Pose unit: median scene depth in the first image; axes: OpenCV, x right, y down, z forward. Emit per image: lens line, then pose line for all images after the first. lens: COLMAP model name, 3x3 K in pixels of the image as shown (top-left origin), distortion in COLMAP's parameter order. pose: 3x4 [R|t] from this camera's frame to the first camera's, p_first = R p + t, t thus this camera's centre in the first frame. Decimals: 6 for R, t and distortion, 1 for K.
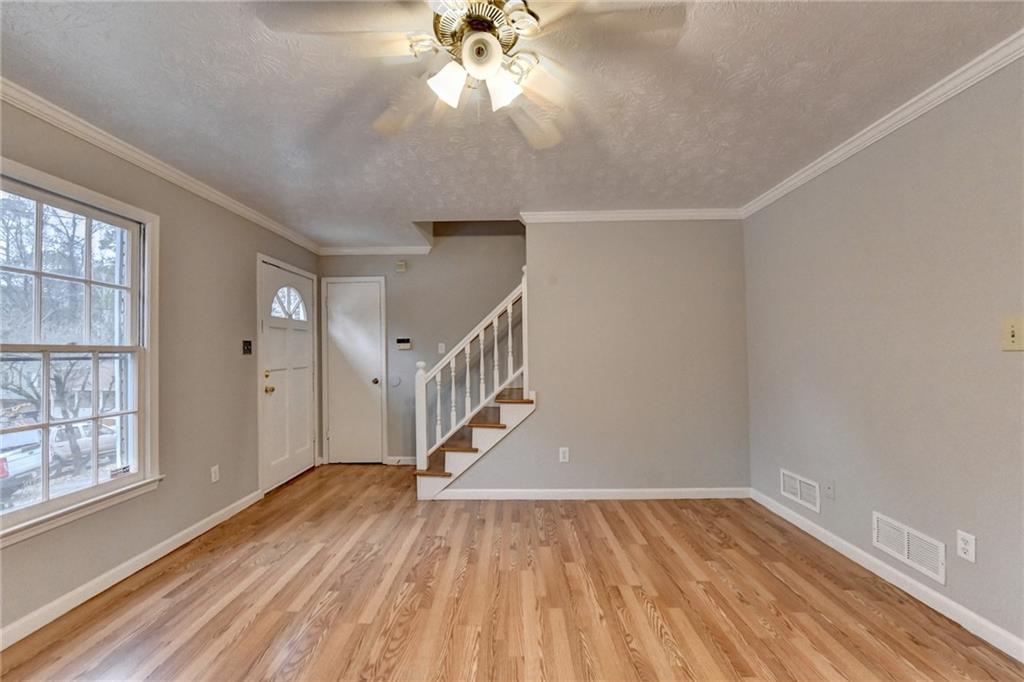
lens RADIAL K [[411.0, 0, 503.3], [0, 411.0, 345.0], [0, 0, 1]] dist [-0.008972, -0.004497]
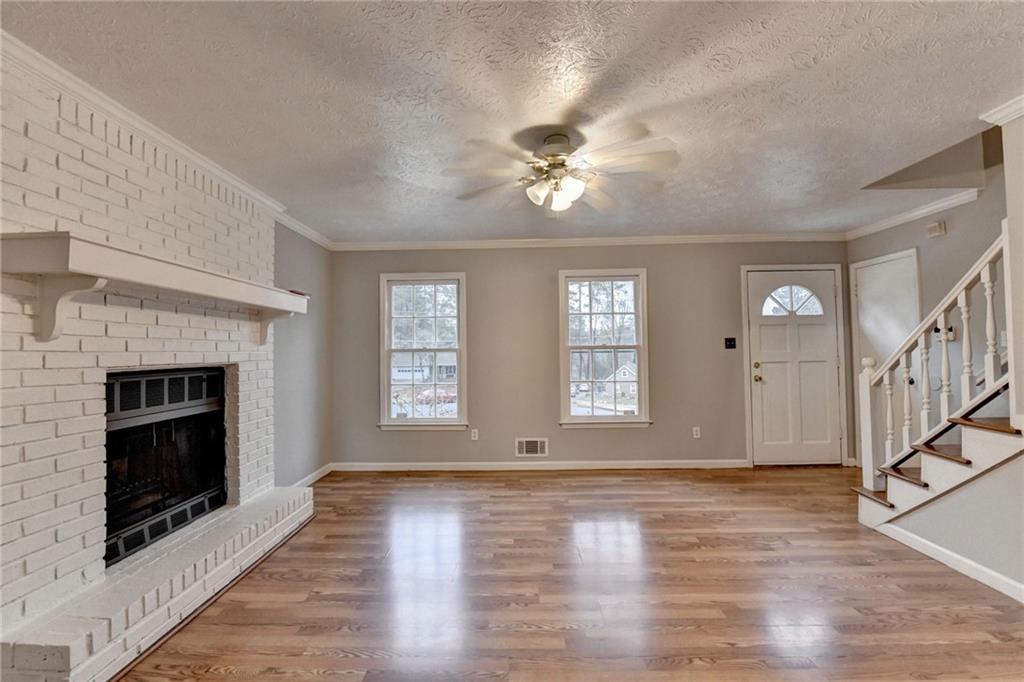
lens RADIAL K [[411.0, 0, 503.3], [0, 411.0, 345.0], [0, 0, 1]] dist [-0.008972, -0.004497]
pose [[-0.002241, -0.005677, -0.999981, 0.662510], [0.031249, 0.999495, -0.005744, -0.003232], [0.999509, -0.031261, -0.002063, 0.300367]]
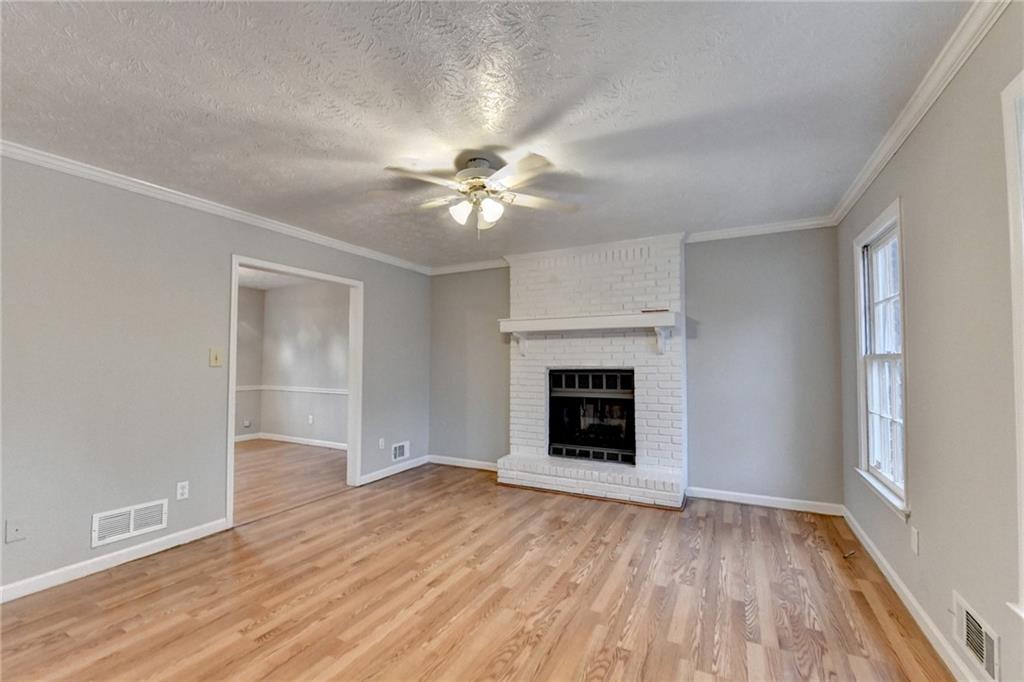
lens RADIAL K [[431.1, 0, 503.2], [0, 431.1, 347.6], [0, 0, 1]] dist [-0.010744, -0.000187]
pose [[-0.892945, 0.028739, 0.449248, -0.398857], [0.005520, 0.998584, -0.052909, 0.018479], [-0.450133, -0.044765, -0.891839, 1.045331]]
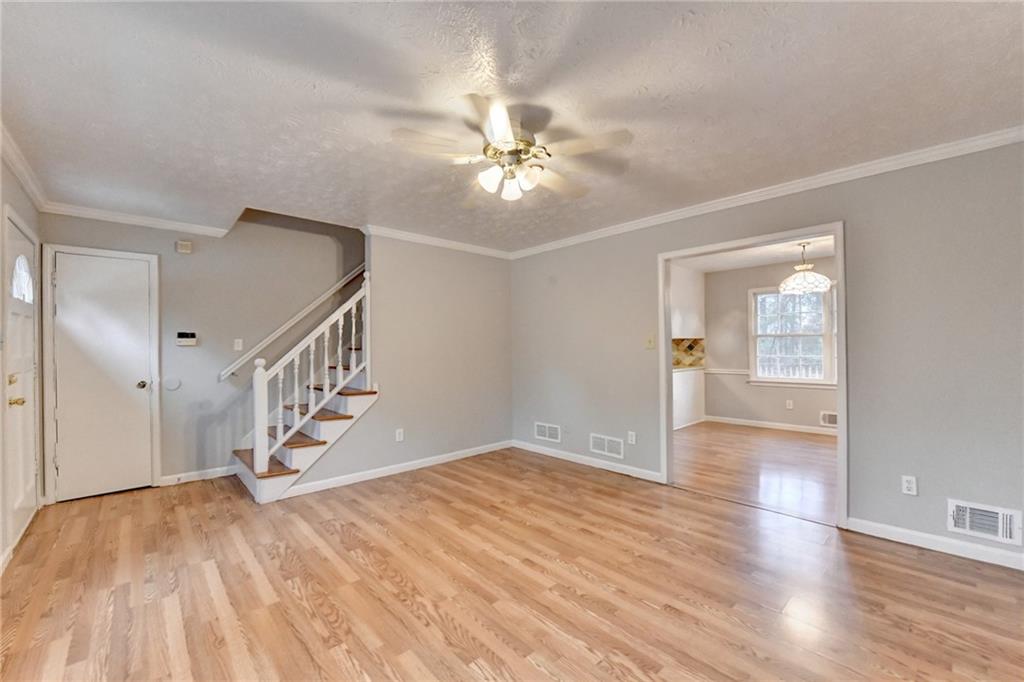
lens RADIAL K [[411.0, 0, 503.3], [0, 411.0, 345.0], [0, 0, 1]] dist [-0.008972, -0.004497]
pose [[0.725683, 0.009648, 0.687961, -0.481776], [-0.012824, 0.999918, -0.000495, 0.002014], [-0.687910, -0.008464, 0.725747, -0.075354]]
